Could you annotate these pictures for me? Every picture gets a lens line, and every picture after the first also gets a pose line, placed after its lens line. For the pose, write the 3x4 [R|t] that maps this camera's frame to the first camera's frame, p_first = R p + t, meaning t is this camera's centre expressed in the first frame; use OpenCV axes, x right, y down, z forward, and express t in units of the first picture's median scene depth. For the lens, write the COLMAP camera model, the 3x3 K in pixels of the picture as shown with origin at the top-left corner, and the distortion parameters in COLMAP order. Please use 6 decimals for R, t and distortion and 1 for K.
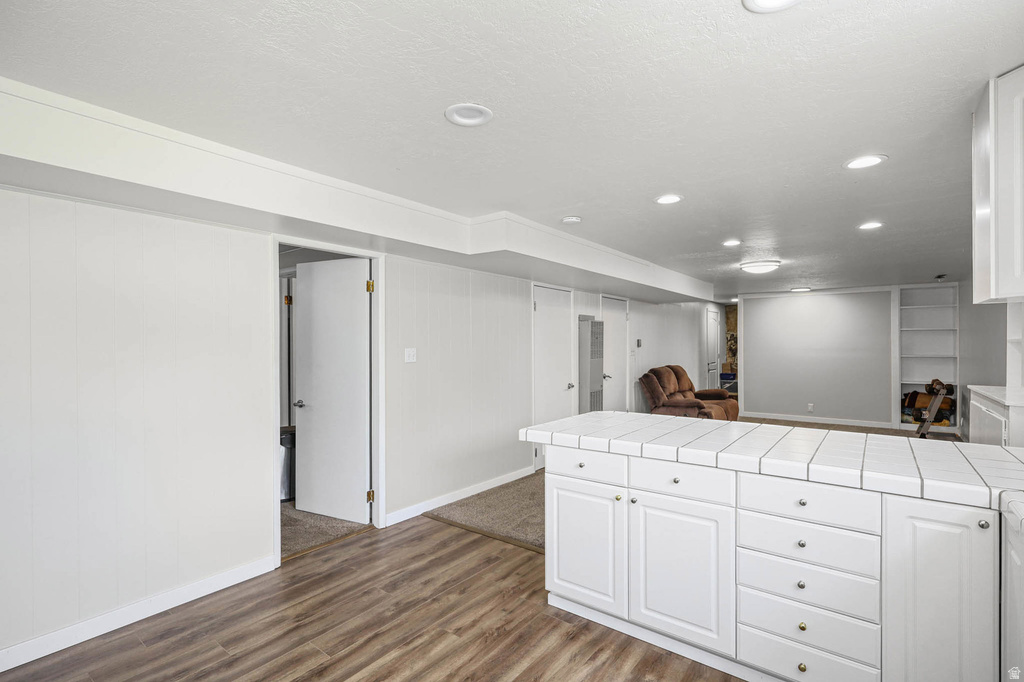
lens RADIAL K [[479.8, 0, 511.6], [0, 479.8, 345.3], [0, 0, 1]] dist [0.000388, -0.000263]
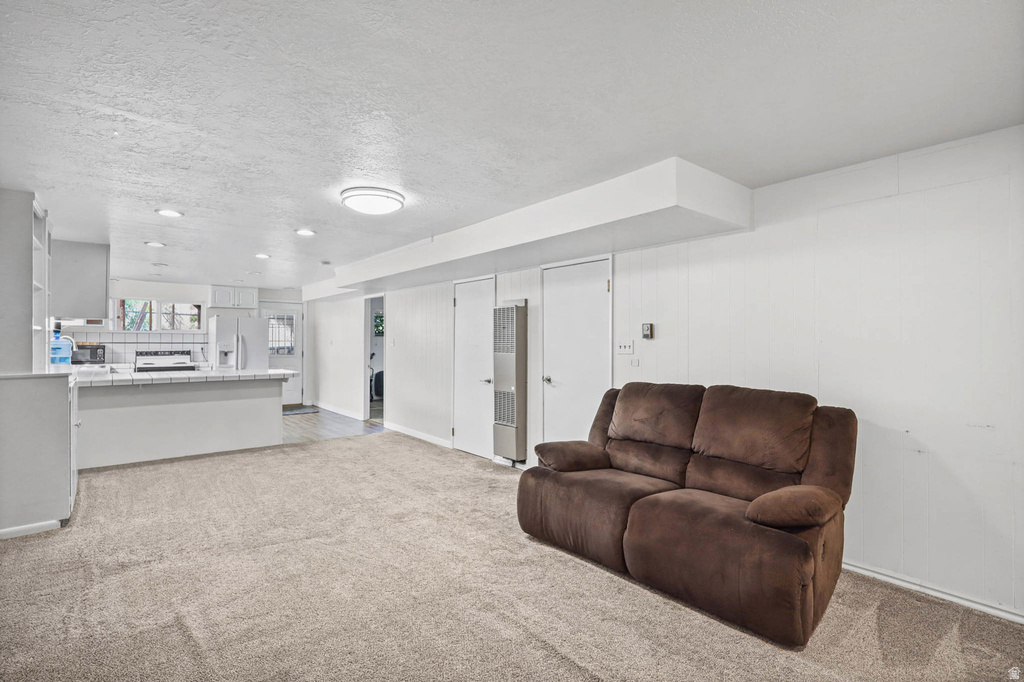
lens RADIAL K [[474.1, 0, 512.0], [0, 474.1, 341.0], [0, 0, 1]] dist [0.001044, 0.000114]
pose [[-0.208335, -0.003258, -0.978052, 0.791050], [-0.003667, 0.999990, -0.002550, 0.008177], [0.978051, 0.003055, -0.208345, 0.971934]]
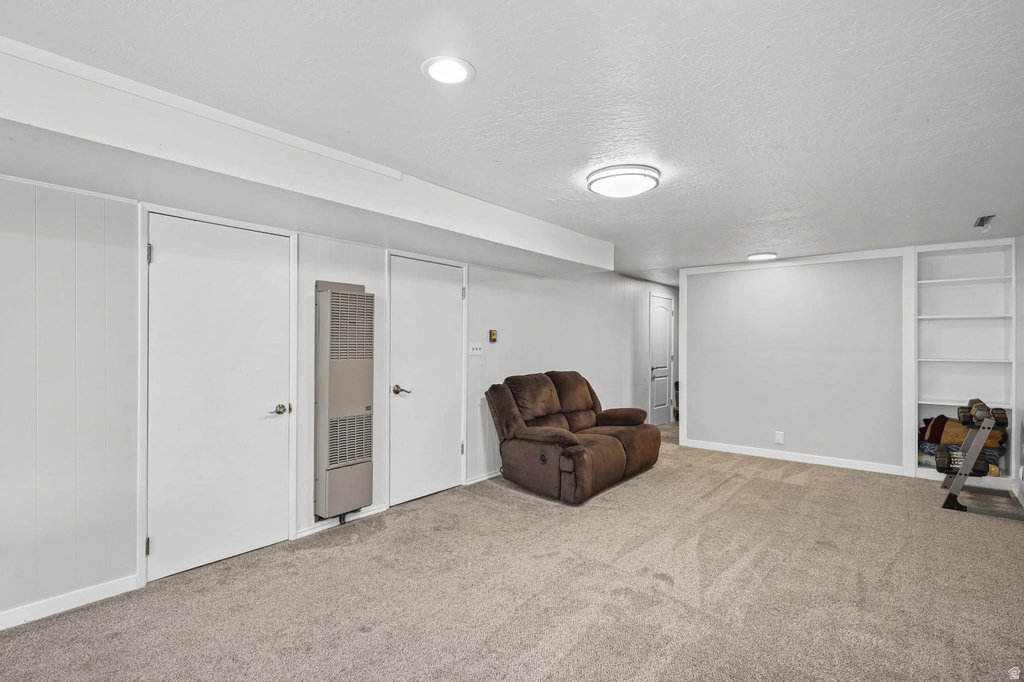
lens RADIAL K [[490.9, 0, 510.6], [0, 490.9, 344.2], [0, 0, 1]] dist [-0.003056, 0.000343]
pose [[0.999374, 0.006769, -0.034732, 0.314123], [-0.006935, 0.999965, -0.004663, 0.009348], [0.034700, 0.004901, 0.999386, 0.356715]]
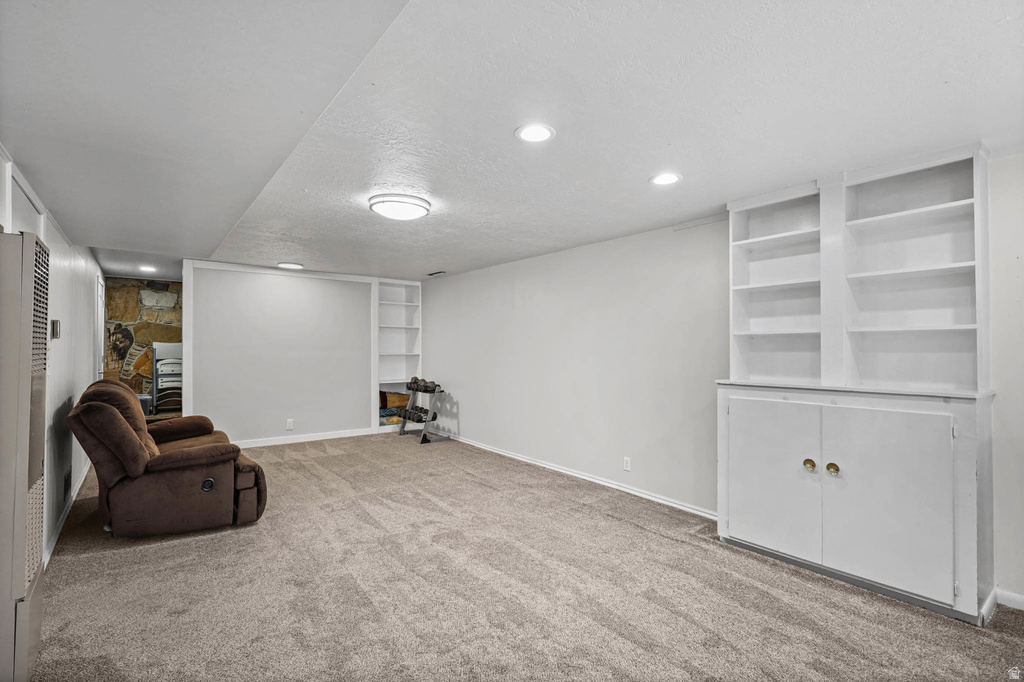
lens RADIAL K [[479.8, 0, 511.6], [0, 479.8, 345.3], [0, 0, 1]] dist [0.000388, -0.000263]
pose [[0.254839, 0.005983, 0.966965, -0.024453], [-0.002994, 0.999981, -0.005399, 0.009741], [-0.966979, -0.001519, 0.254852, 0.533306]]
